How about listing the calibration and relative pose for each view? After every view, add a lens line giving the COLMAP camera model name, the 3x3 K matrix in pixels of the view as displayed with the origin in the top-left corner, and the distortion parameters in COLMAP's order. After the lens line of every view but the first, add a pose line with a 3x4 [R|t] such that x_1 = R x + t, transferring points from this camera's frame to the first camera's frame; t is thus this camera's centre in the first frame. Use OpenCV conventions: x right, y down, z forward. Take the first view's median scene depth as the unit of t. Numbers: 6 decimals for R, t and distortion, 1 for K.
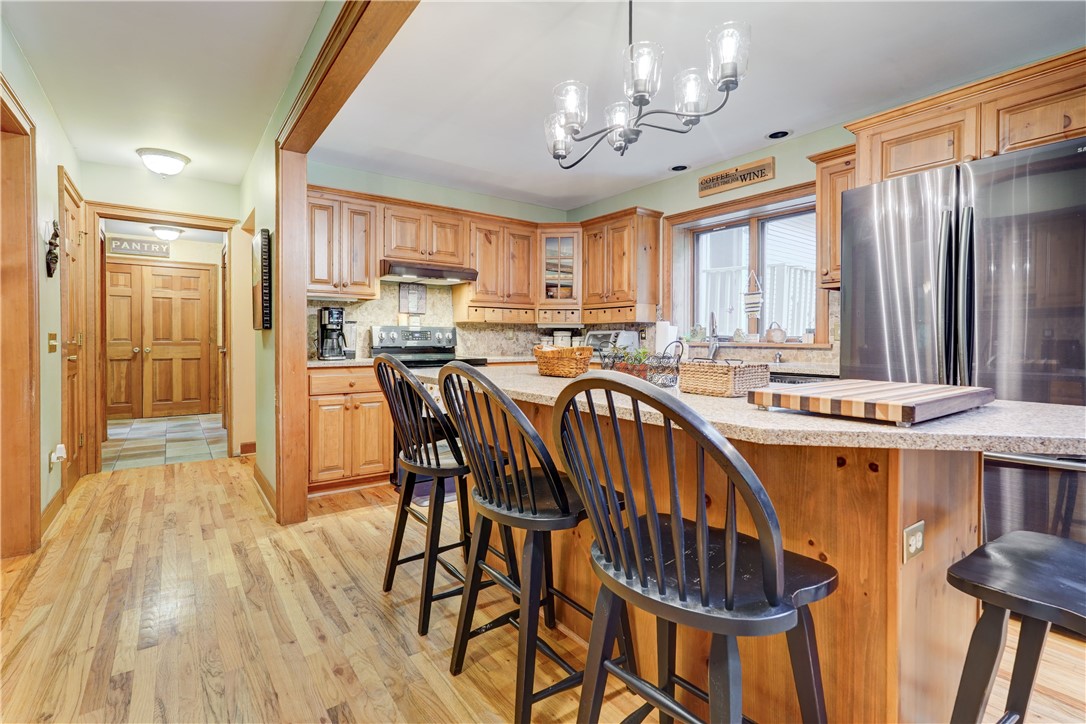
lens RADIAL K [[487.7, 0, 527.6], [0, 487.7, 341.5], [0, 0, 1]] dist [-0.011205, 0.006732]
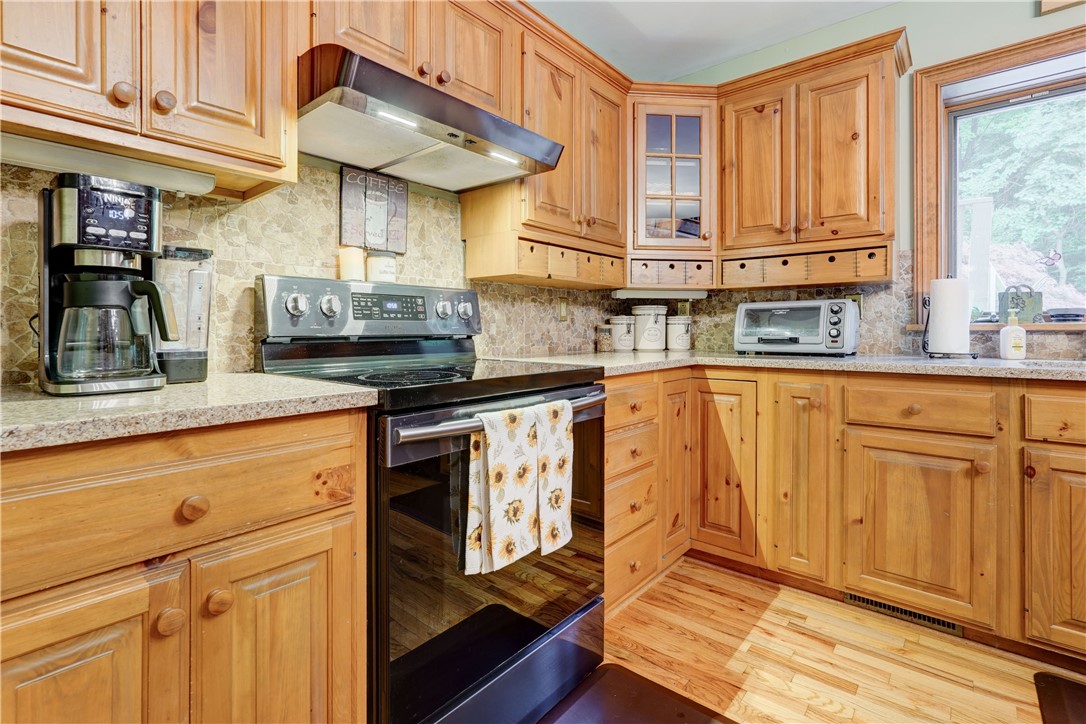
lens RADIAL K [[539.6, 0, 572.2], [0, 539.6, 327.7], [0, 0, 1]] dist [-0.010356, 0.005041]
pose [[0.966033, -0.003195, 0.258400, -0.199791], [0.004415, 0.999982, -0.004142, 0.006096], [-0.258382, 0.005143, 0.966029, 0.561435]]
